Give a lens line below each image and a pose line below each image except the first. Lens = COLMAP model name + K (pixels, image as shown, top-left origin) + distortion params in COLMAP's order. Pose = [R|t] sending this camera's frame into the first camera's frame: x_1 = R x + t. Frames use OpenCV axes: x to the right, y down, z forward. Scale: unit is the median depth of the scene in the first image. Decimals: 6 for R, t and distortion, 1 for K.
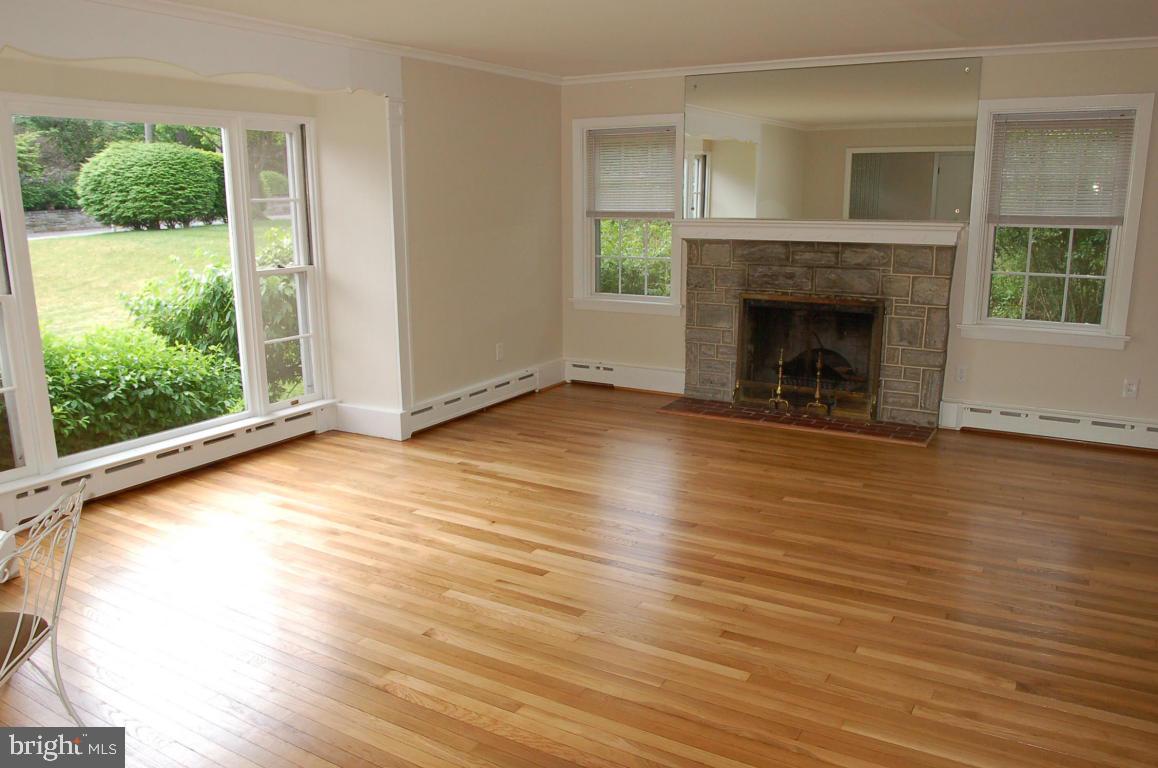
lens RADIAL K [[863.9, 0, 582.1], [0, 863.9, 386.0], [0, 0, 1]] dist [-0.068086, 0.017117]
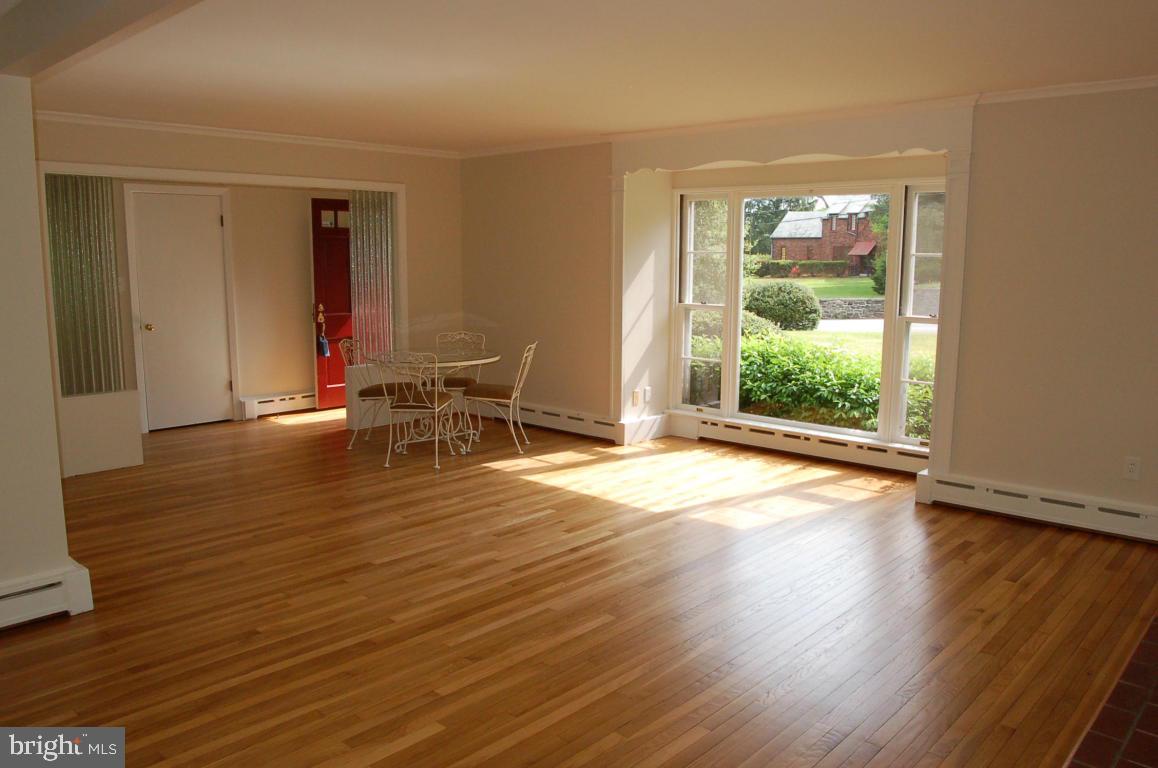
lens RADIAL K [[863.9, 0, 581.6], [0, 863.9, 382.9], [0, 0, 1]] dist [-0.068086, 0.017117]
pose [[-0.205411, 0.150552, -0.967027, 0.970062], [-0.211845, 0.957831, 0.194119, -0.213681], [0.955473, 0.244734, -0.164855, 0.962014]]
